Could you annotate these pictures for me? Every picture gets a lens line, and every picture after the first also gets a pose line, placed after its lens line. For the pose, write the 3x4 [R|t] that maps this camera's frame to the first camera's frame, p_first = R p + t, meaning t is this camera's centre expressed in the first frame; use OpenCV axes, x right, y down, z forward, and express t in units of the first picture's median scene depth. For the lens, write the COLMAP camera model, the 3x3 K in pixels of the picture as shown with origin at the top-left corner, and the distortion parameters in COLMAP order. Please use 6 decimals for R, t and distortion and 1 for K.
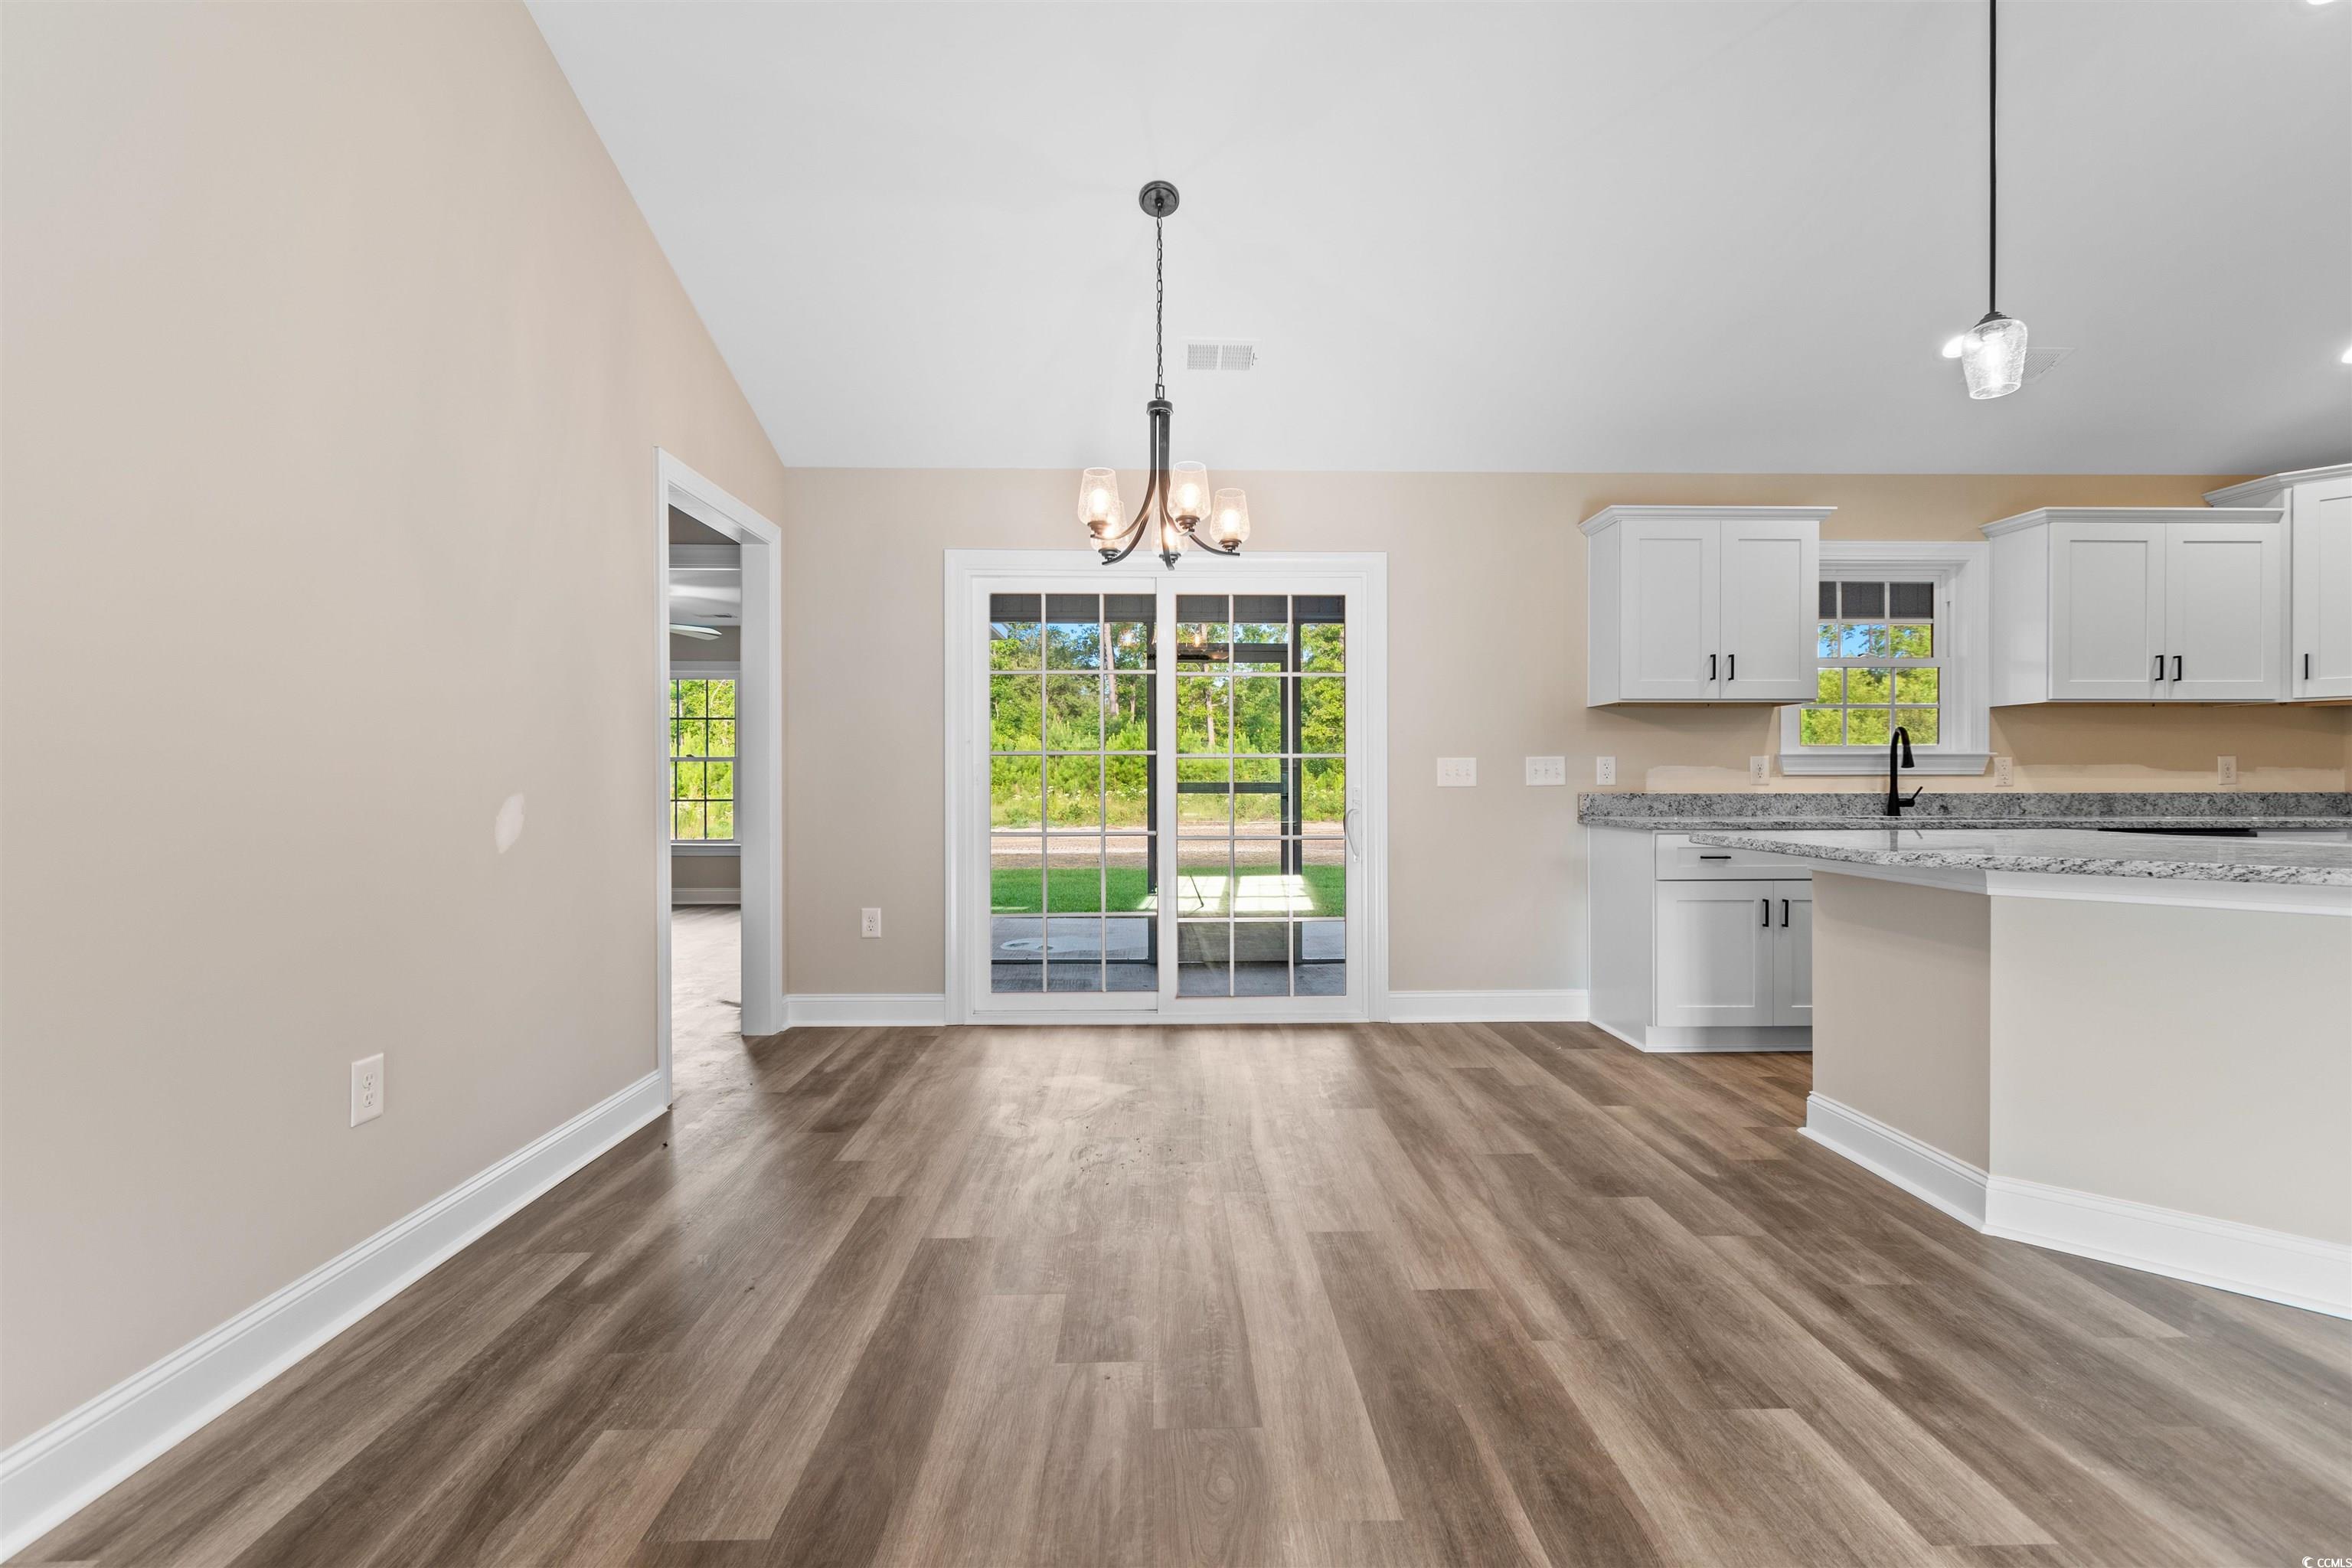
lens RADIAL K [[1058.8, 0, 1182.9], [0, 1058.8, 784.4], [0, 0, 1]] dist [0.002707, 0.000457]
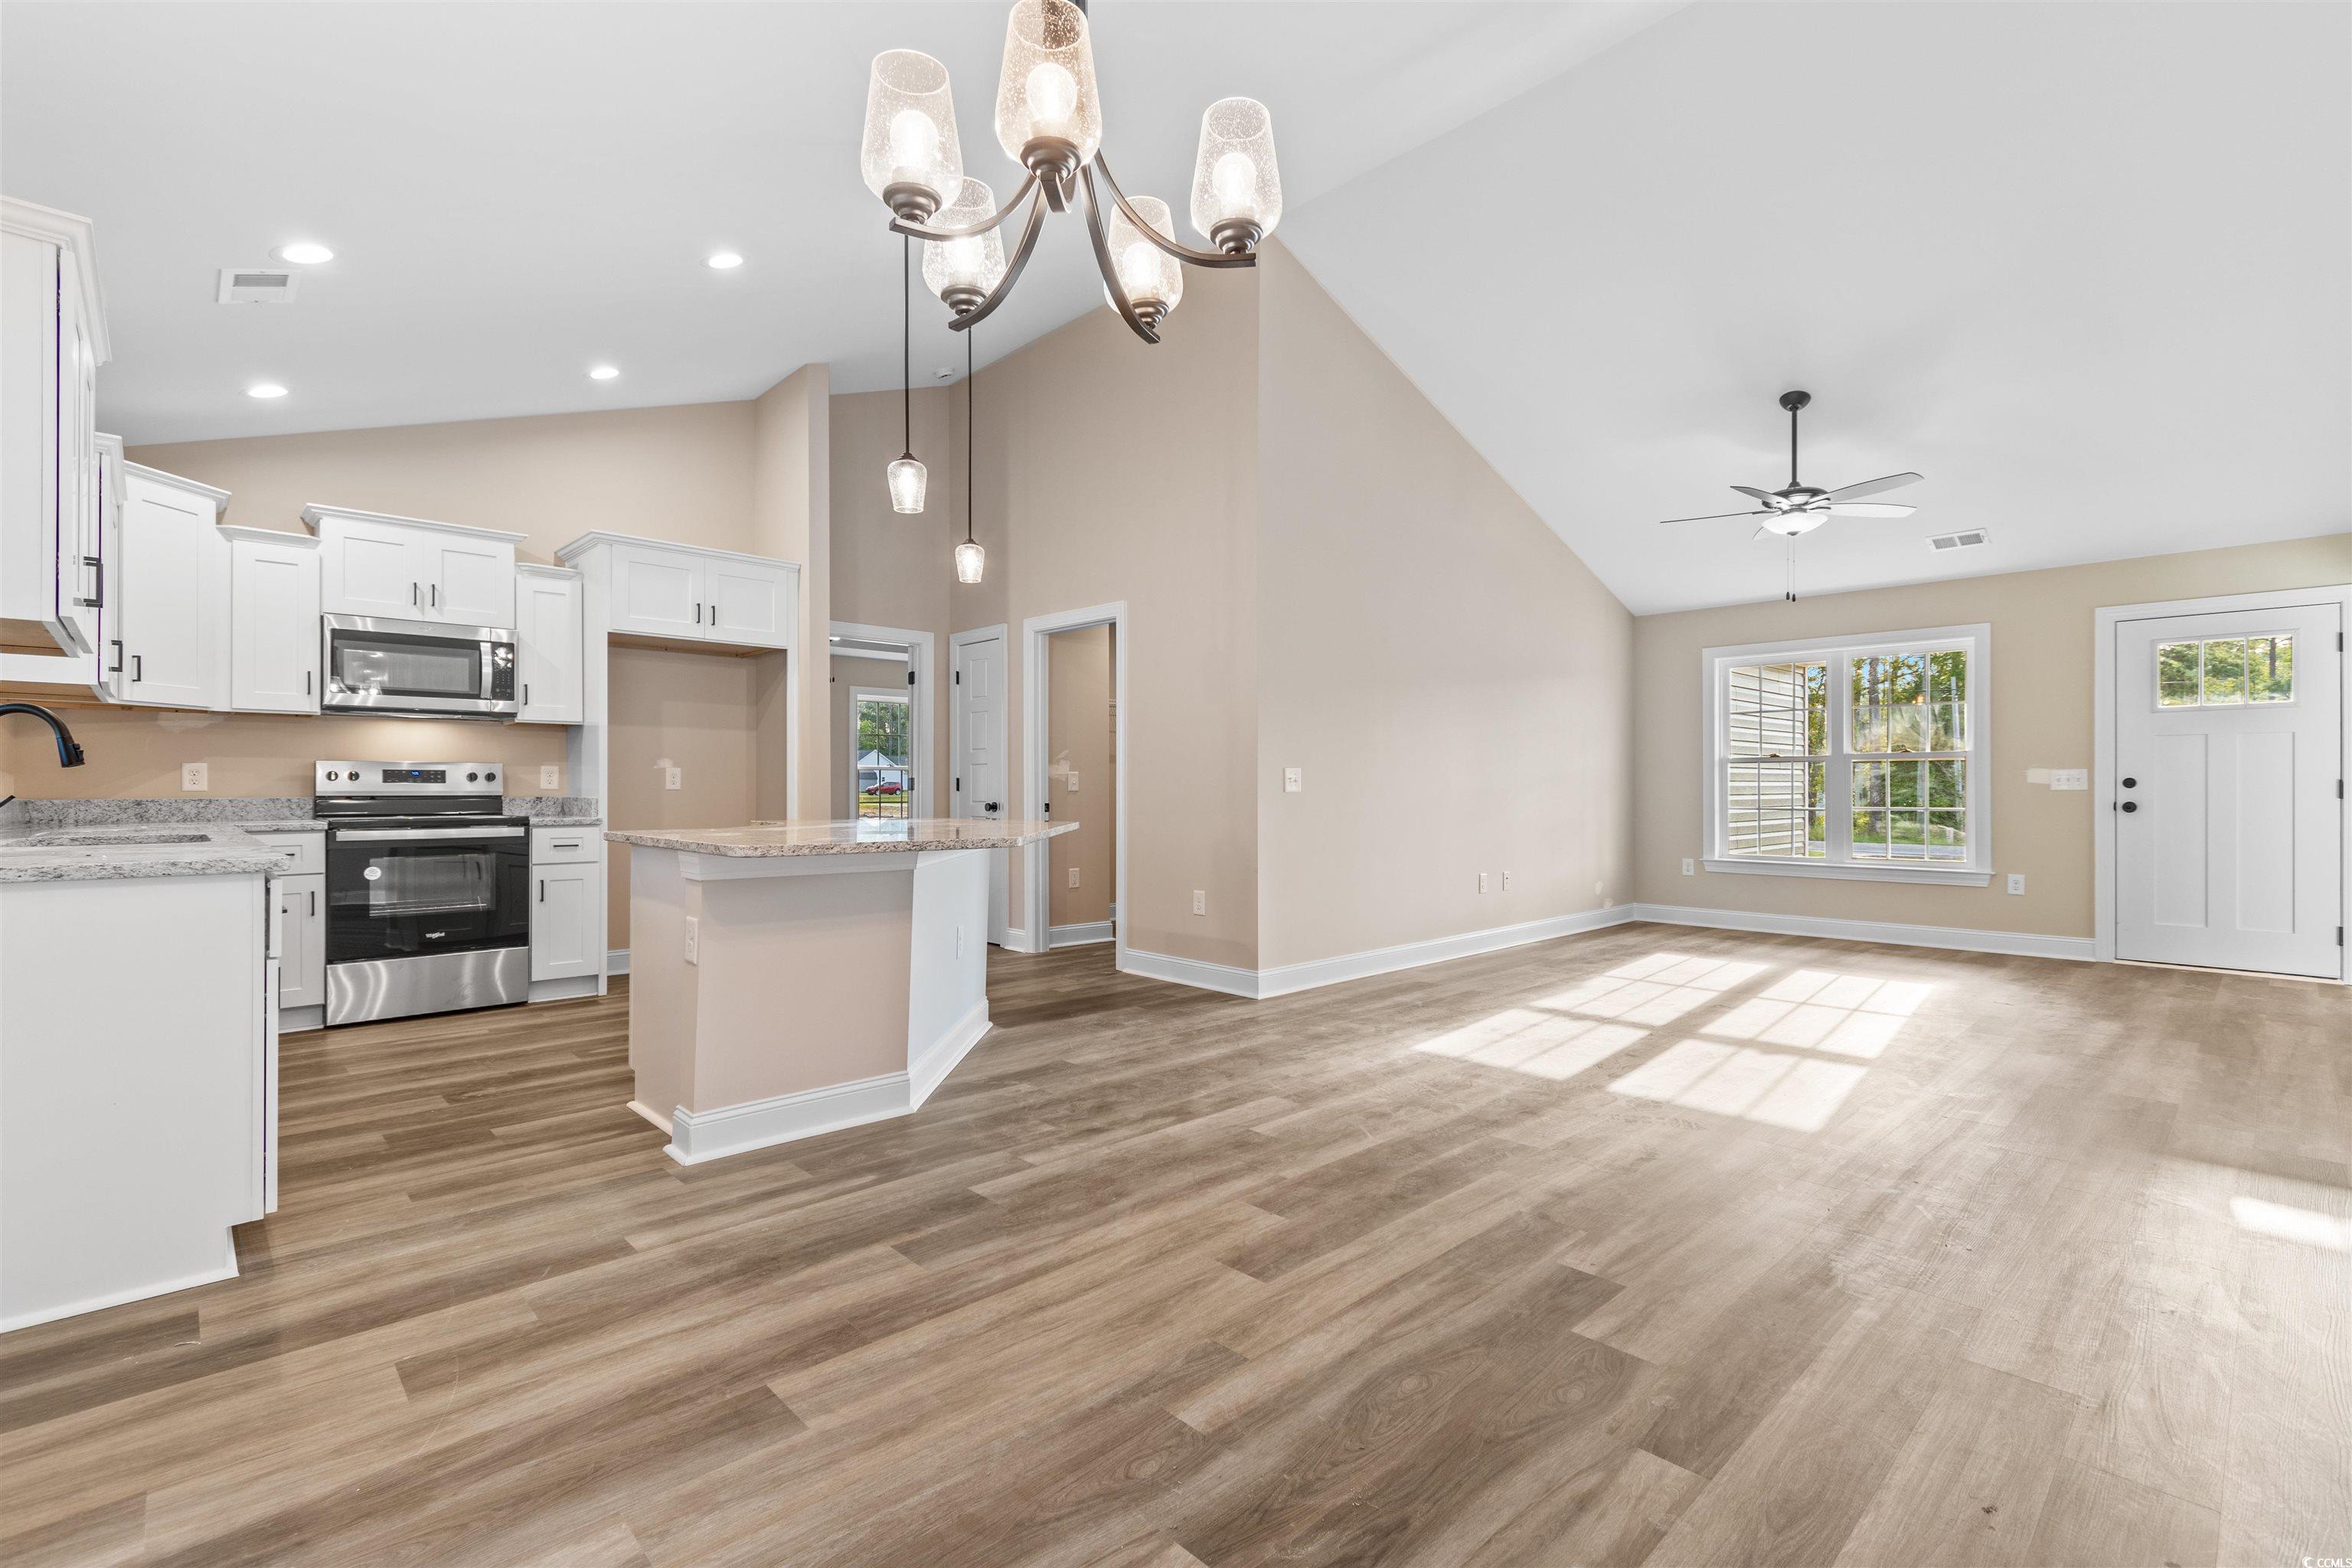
lens RADIAL K [[1058.8, 0, 1182.9], [0, 1058.8, 784.4], [0, 0, 1]] dist [0.002707, 0.000457]
pose [[-0.674453, 0.004121, 0.738306, -0.286059], [0.002081, 0.999991, -0.003681, -0.000660], [-0.738315, -0.000947, -0.674455, 0.939670]]
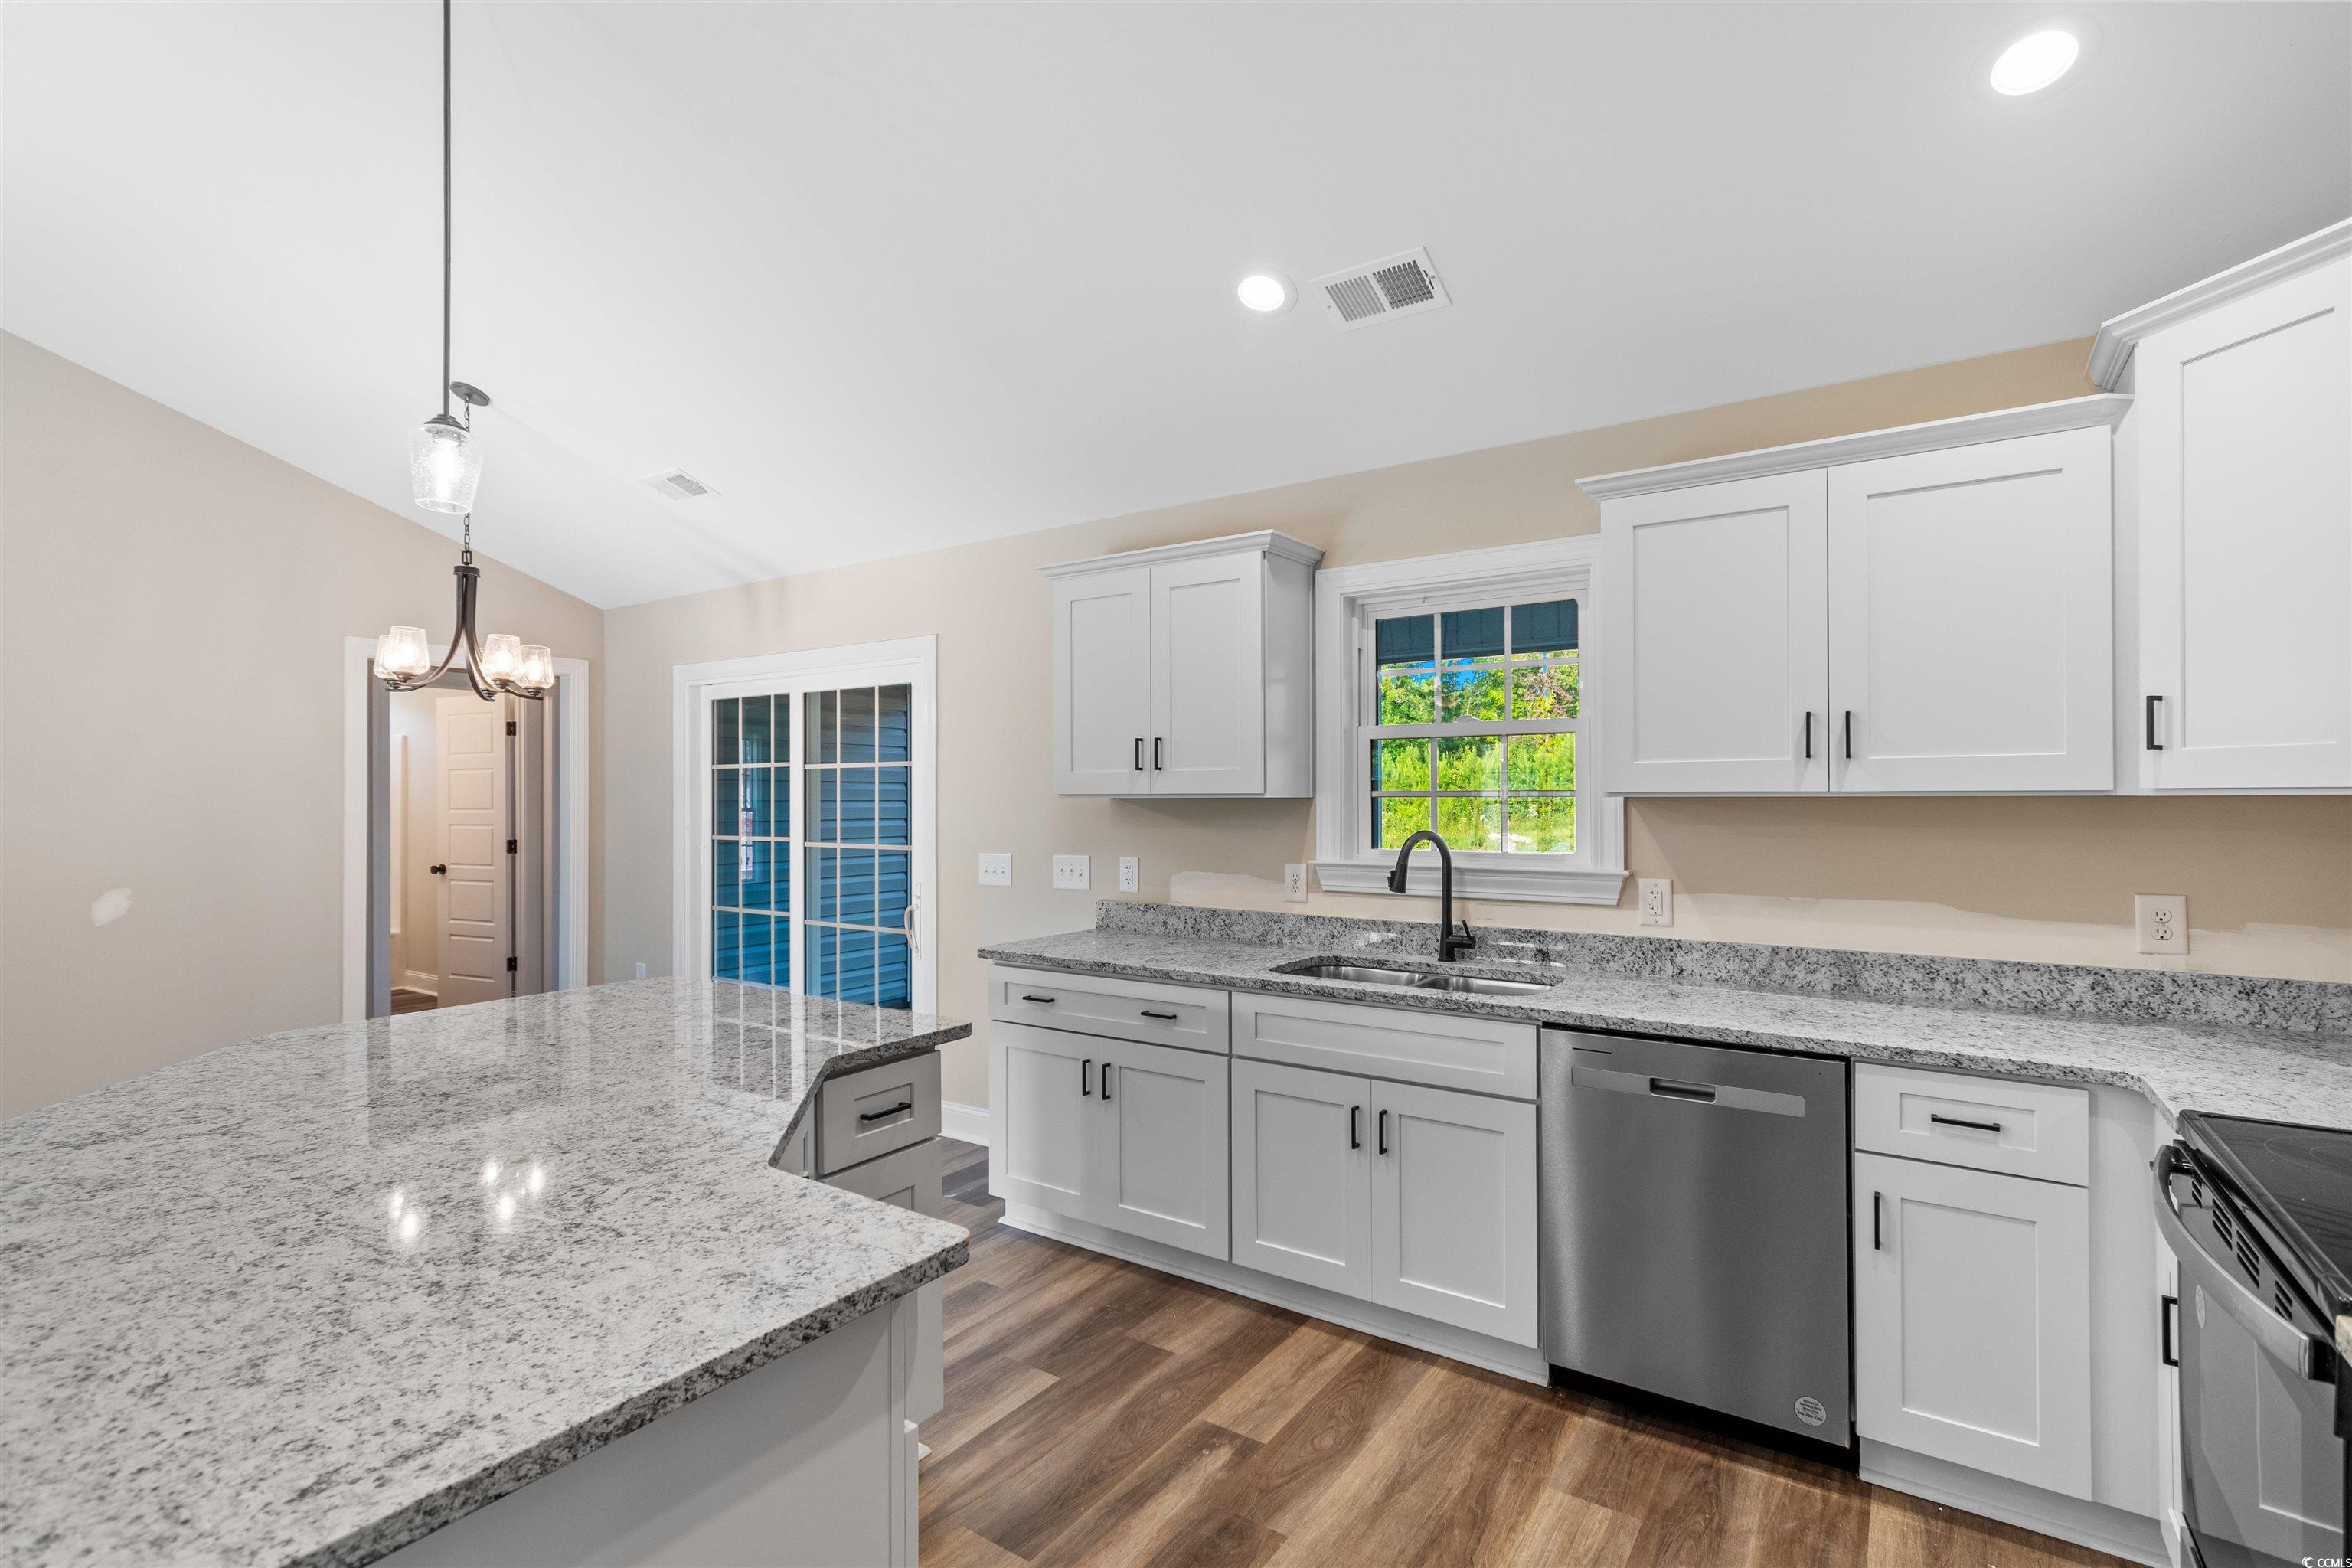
lens RADIAL K [[1076.1, 0, 1169.6], [0, 1076.1, 797.4], [0, 0, 1]] dist [0.003460, 0.000886]
pose [[0.810382, -0.001733, -0.585899, 0.974839], [-0.000043, 0.999995, -0.003018, -0.075282], [0.585902, 0.002471, 0.810378, 0.360678]]
